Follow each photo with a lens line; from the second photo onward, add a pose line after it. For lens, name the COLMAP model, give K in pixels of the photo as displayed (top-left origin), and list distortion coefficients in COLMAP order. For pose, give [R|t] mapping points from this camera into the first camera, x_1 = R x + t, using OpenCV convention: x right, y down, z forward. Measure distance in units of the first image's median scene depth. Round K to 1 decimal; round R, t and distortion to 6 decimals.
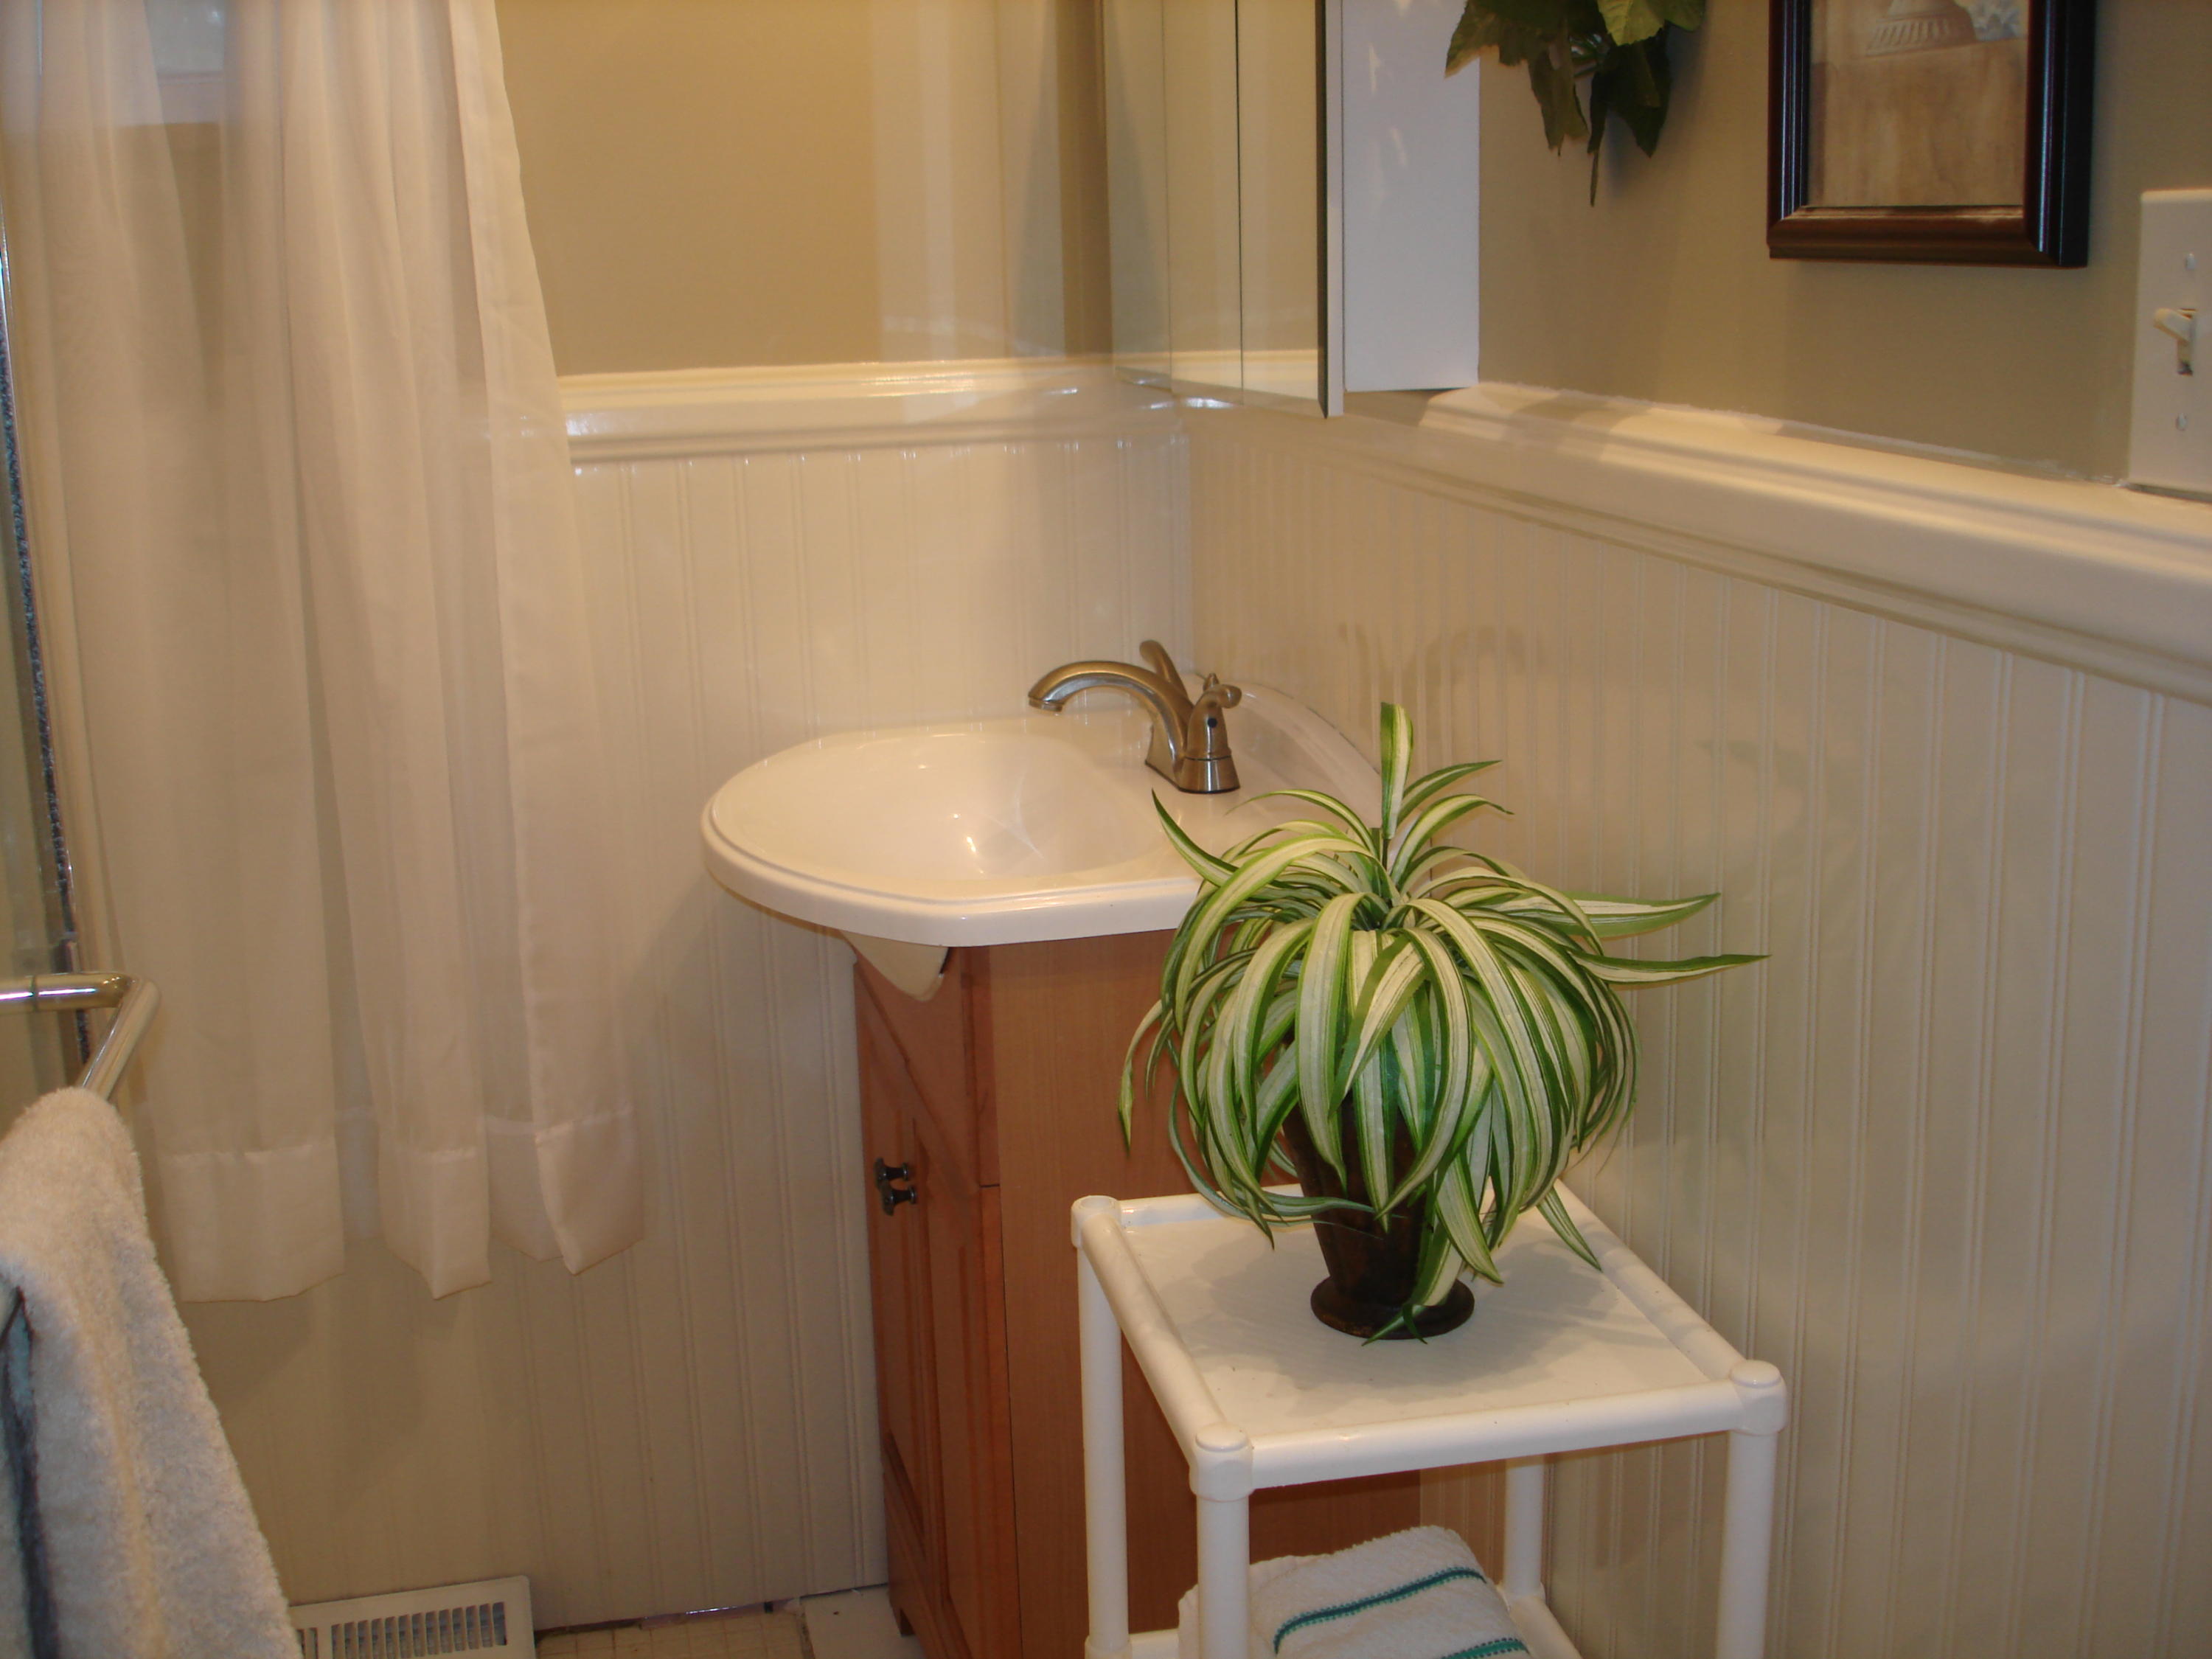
lens RADIAL K [[2459.7, 0, 1104.5], [0, 2459.7, 828.1], [0, 0, 1]] dist [-0.117637, 0.000000]
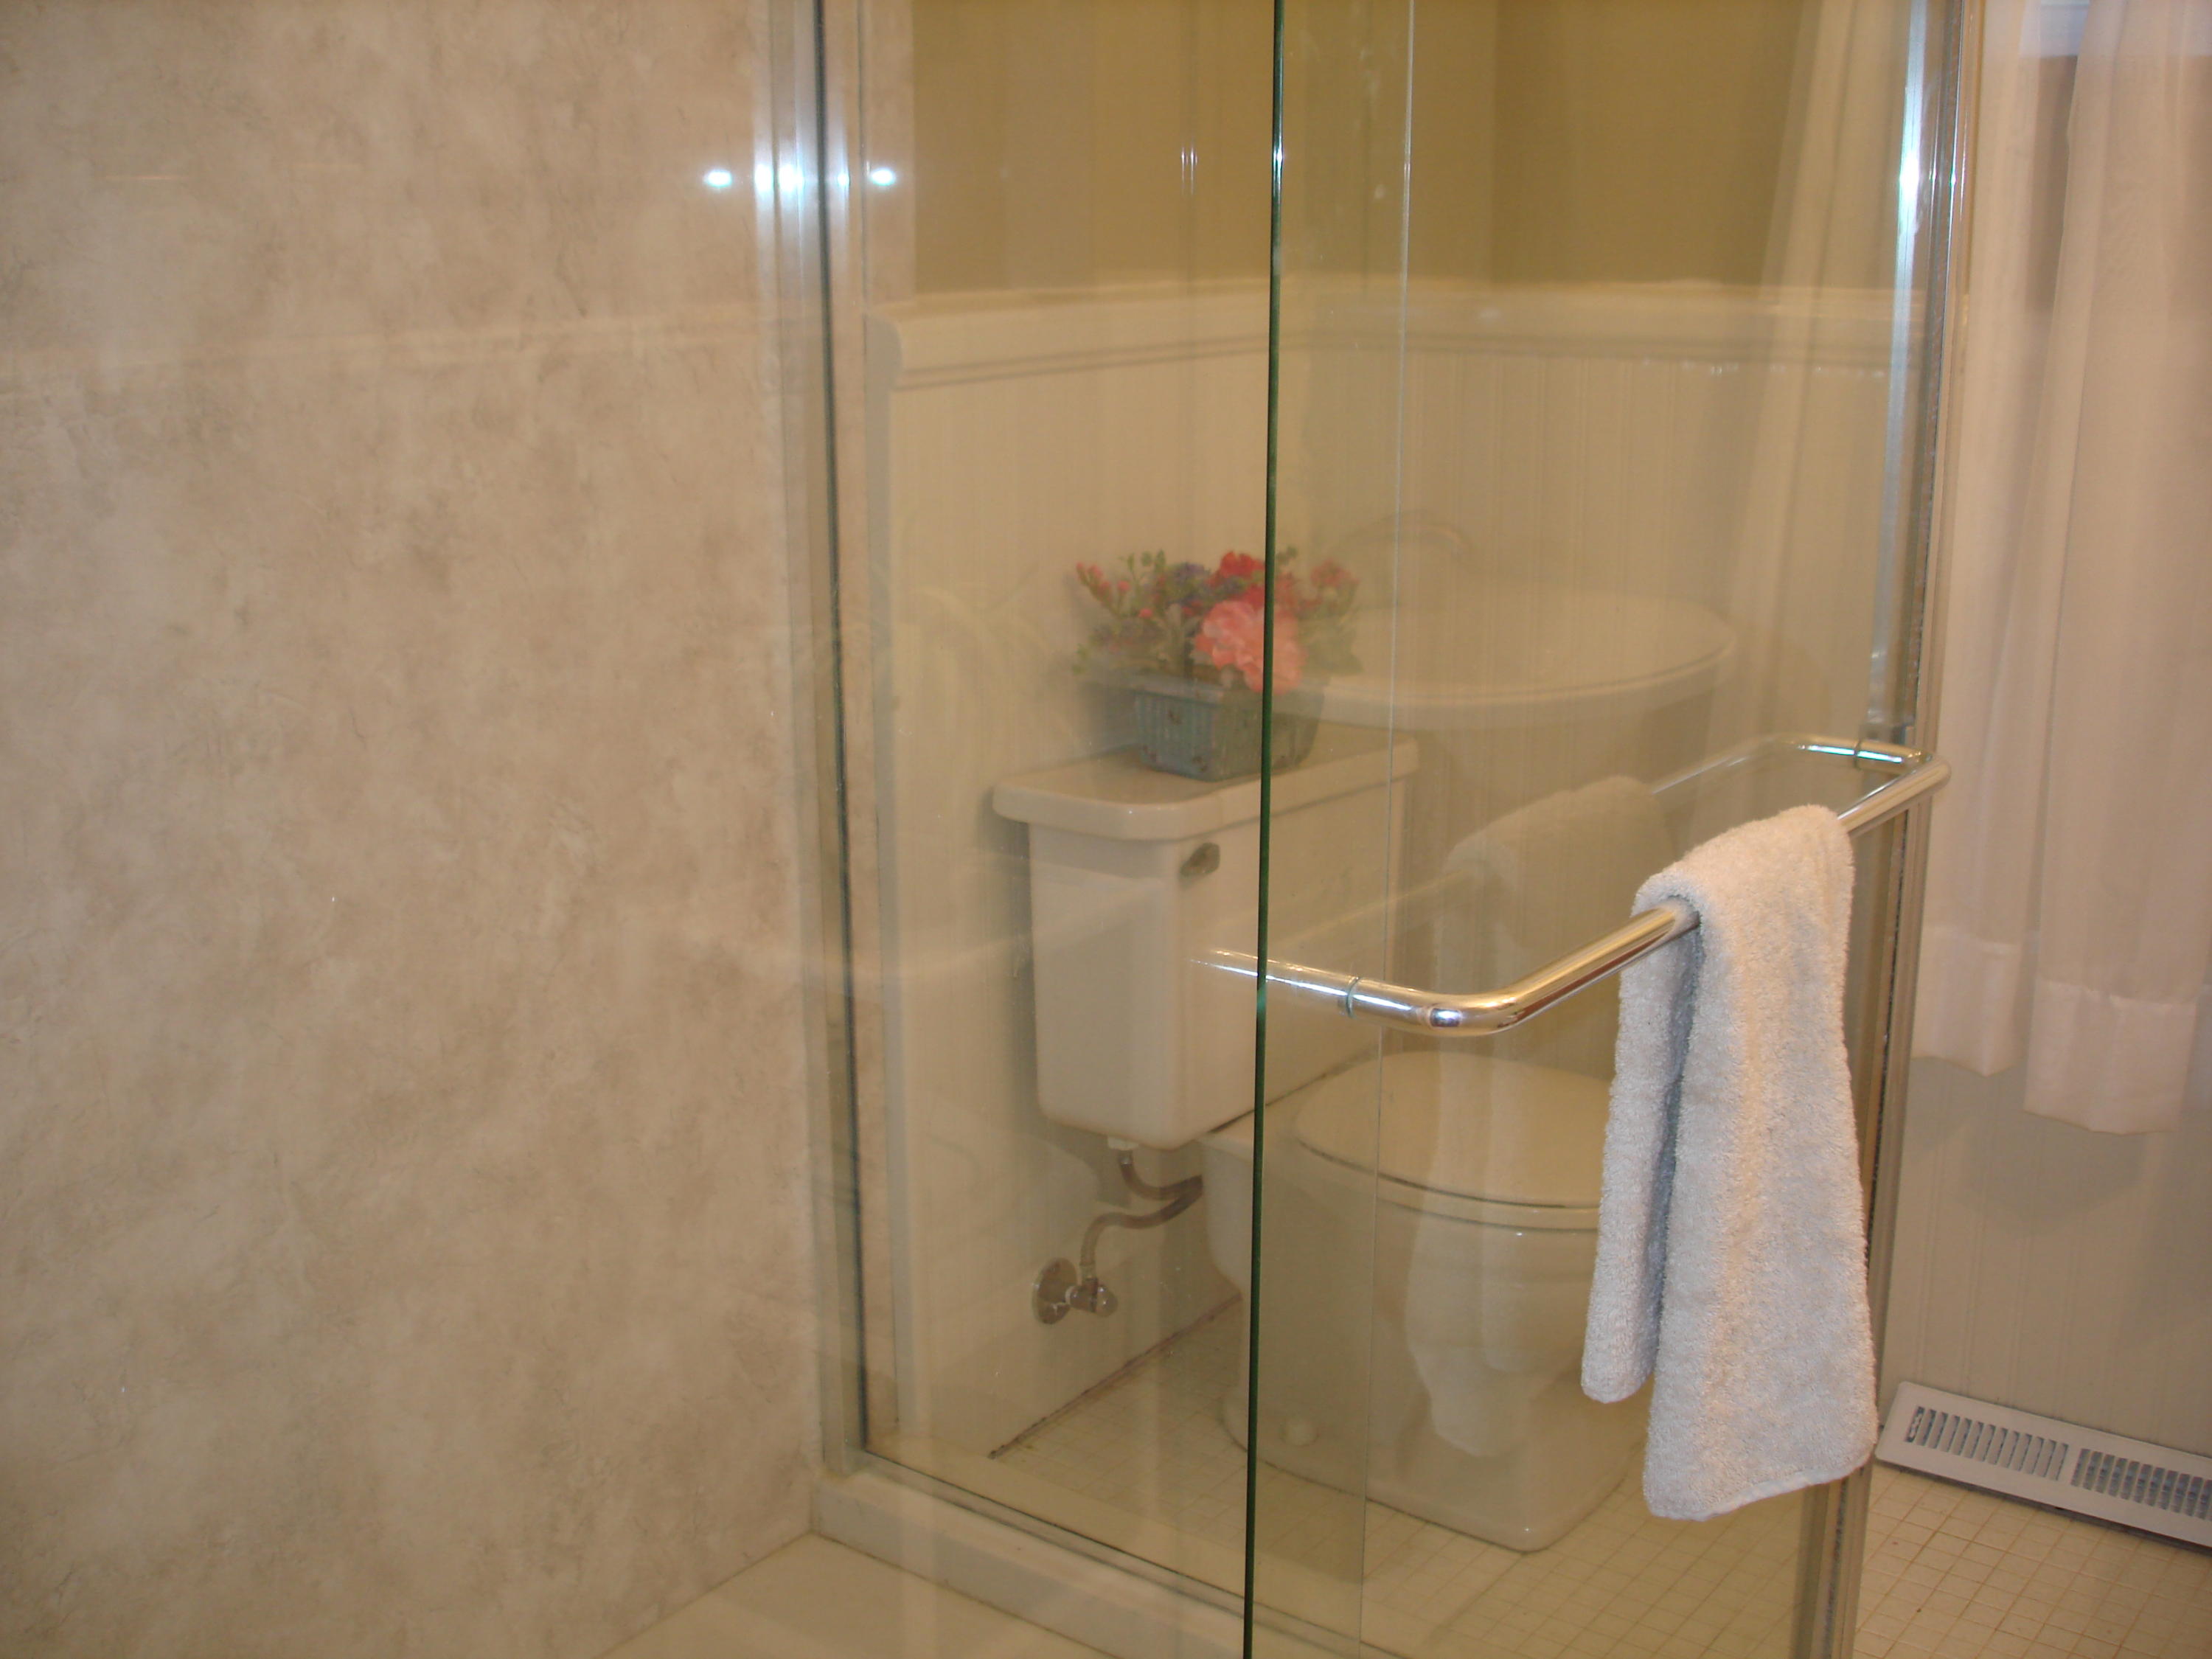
lens RADIAL K [[2459.7, 0, 1106.6], [0, 2459.7, 831.2], [0, 0, 1]] dist [-0.117637, 0.000000]
pose [[0.653392, 0.218771, -0.724719, 0.218019], [-0.189790, 0.974097, 0.122941, 0.027205], [0.732843, 0.057216, 0.677988, -0.129530]]
